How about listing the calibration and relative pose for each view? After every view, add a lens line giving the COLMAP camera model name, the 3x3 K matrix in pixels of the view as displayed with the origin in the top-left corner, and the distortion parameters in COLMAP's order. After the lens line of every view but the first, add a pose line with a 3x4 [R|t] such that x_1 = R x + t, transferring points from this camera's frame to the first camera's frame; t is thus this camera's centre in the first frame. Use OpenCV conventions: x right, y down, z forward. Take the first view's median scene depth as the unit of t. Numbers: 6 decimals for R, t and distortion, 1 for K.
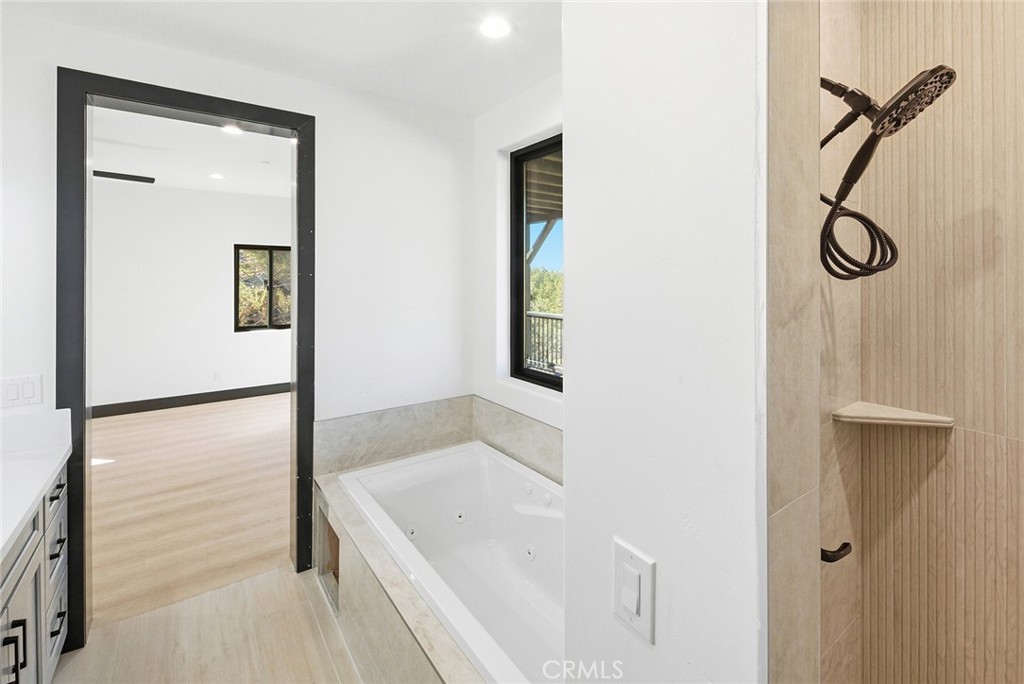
lens RADIAL K [[461.2, 0, 518.0], [0, 461.2, 277.4], [0, 0, 1]] dist [0.004602, -0.004478]
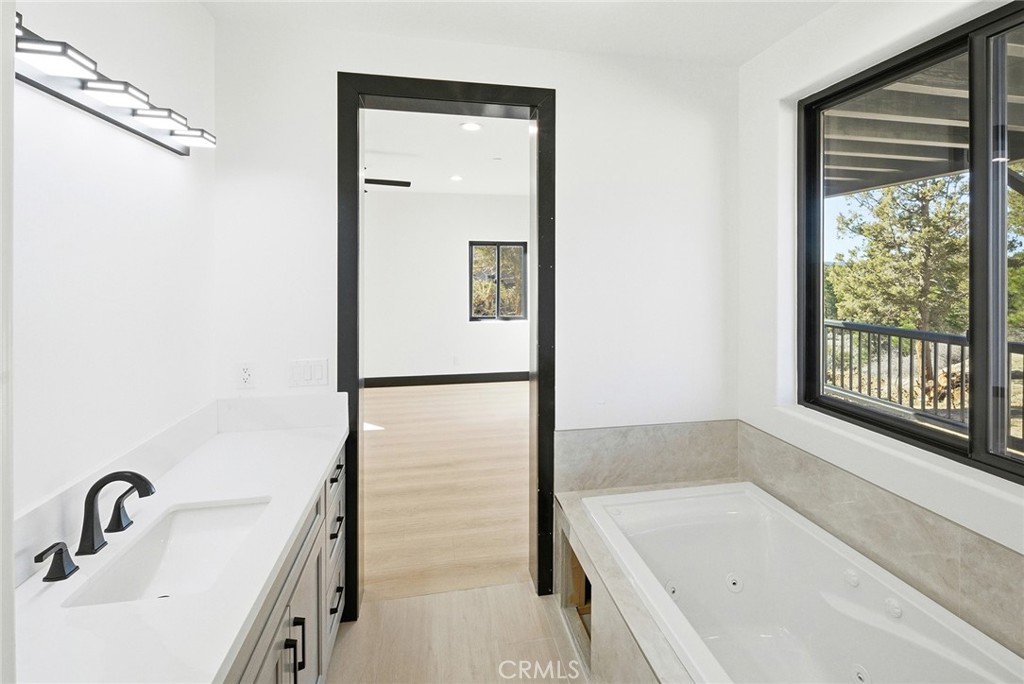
lens RADIAL K [[458.1, 0, 507.8], [0, 458.1, 278.8], [0, 0, 1]] dist [-0.000419, 0.000165]
pose [[0.897844, 0.007648, -0.440247, -0.134466], [-0.001687, 0.999902, 0.013929, 0.005816], [0.440310, -0.011763, 0.897769, 0.165946]]
